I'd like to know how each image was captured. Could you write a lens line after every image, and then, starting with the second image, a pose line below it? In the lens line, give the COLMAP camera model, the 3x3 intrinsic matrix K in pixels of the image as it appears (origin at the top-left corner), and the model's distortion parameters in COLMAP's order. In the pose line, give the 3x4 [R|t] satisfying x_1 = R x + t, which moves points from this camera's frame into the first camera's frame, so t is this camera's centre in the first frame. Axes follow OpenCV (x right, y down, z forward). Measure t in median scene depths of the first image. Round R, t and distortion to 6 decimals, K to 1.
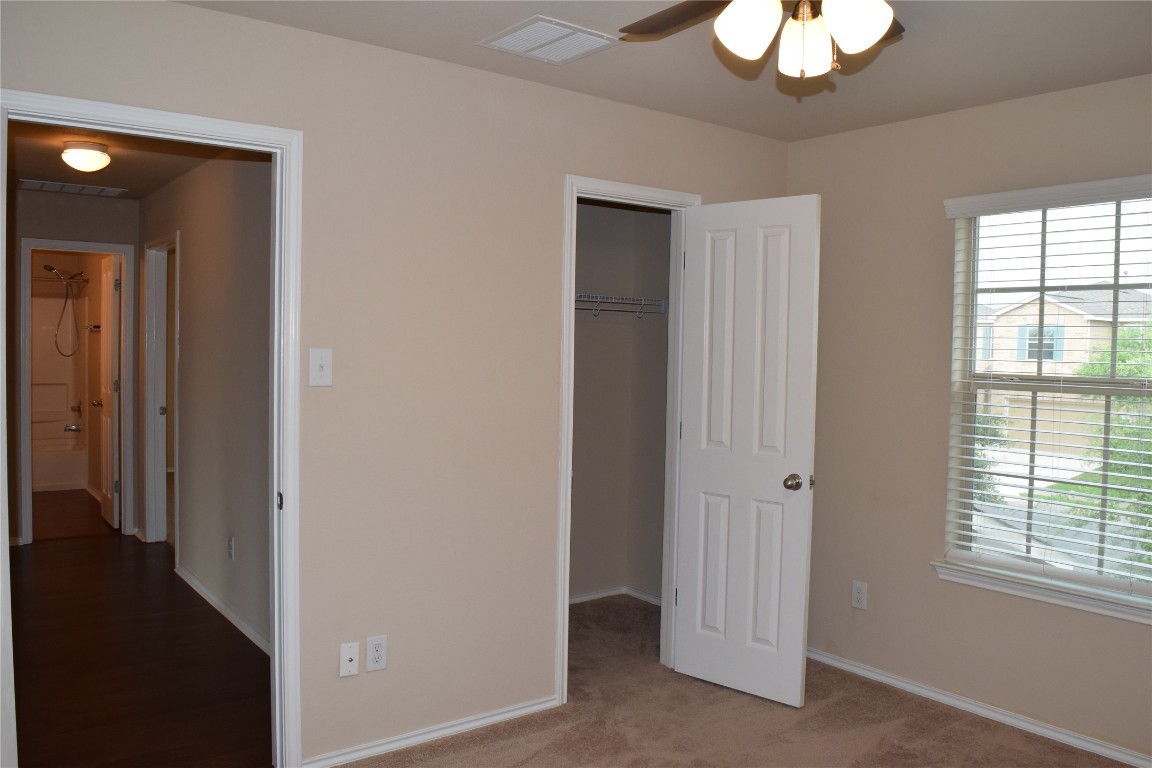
lens RADIAL K [[890.2, 0, 576.0], [0, 890.2, 384.0], [0, 0, 1]] dist [-0.068050, 0.005564]
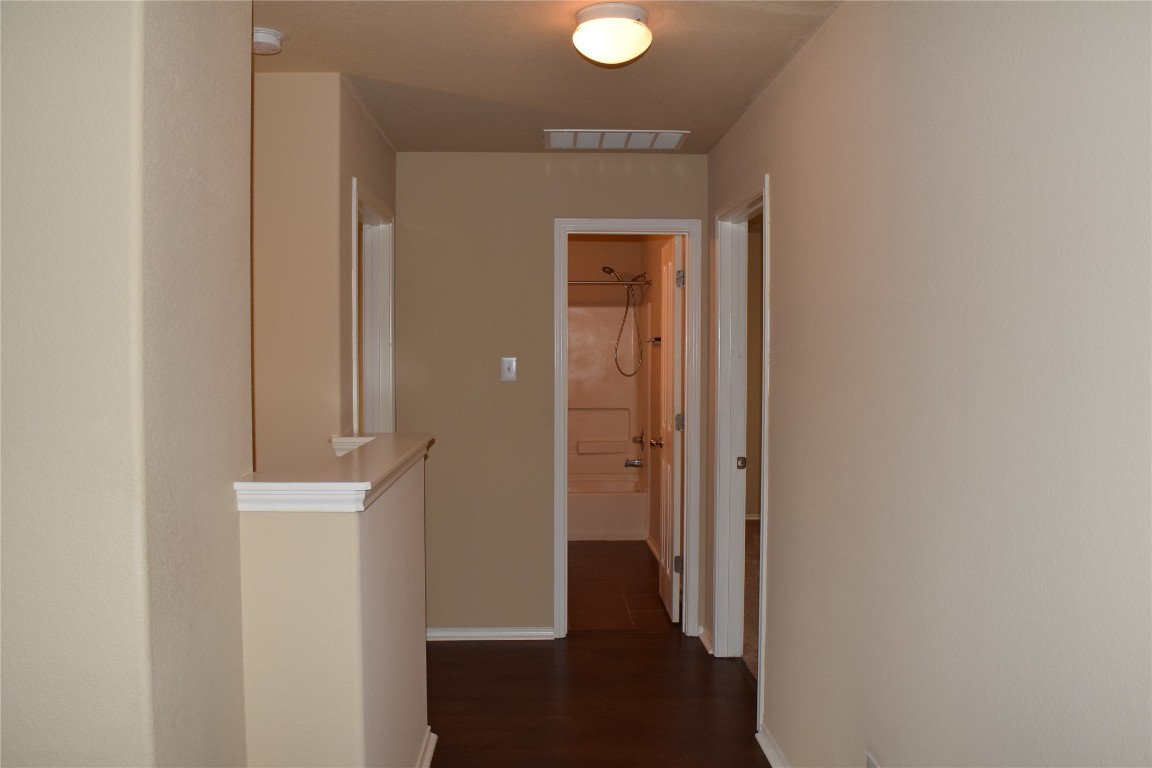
lens RADIAL K [[890.2, 0, 576.0], [0, 890.2, 384.0], [0, 0, 1]] dist [-0.068050, 0.005564]
pose [[0.816532, 0.000788, -0.577299, -0.143381], [-0.007436, 0.999930, -0.009151, -0.017004], [0.577252, 0.011765, 0.816481, 0.292841]]
